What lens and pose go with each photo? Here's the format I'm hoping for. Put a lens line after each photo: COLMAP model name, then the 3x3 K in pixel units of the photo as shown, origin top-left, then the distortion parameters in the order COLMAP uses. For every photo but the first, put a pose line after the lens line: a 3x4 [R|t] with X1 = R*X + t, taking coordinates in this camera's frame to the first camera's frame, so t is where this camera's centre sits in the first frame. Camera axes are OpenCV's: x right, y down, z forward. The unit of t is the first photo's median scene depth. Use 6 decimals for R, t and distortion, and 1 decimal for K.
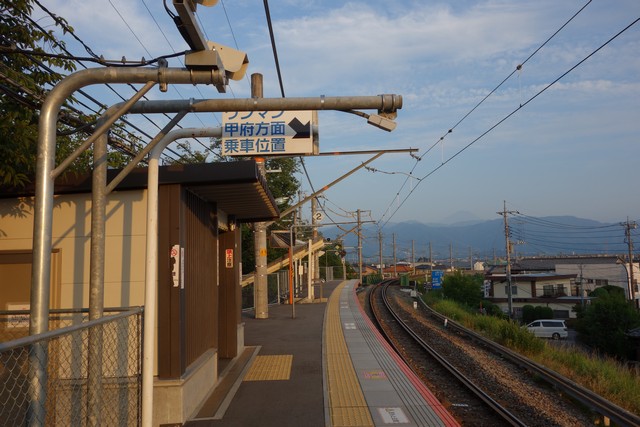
lens RADIAL K [[501.7, 0, 320.3], [0, 501.7, 213.3], [0, 0, 1]] dist [-0.003420, -0.001998]
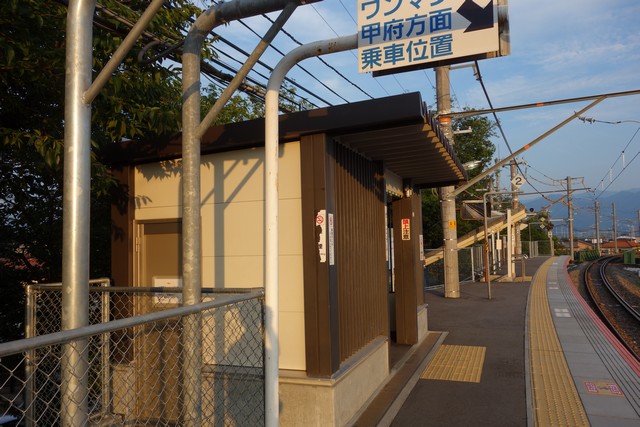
lens RADIAL K [[501.7, 0, 320.3], [0, 501.7, 213.3], [0, 0, 1]] dist [-0.003420, -0.001998]
pose [[0.927333, -0.017779, -0.373815, 0.003721], [0.036607, 0.998390, 0.043326, 0.019794], [0.372443, -0.053862, 0.926491, 0.154232]]
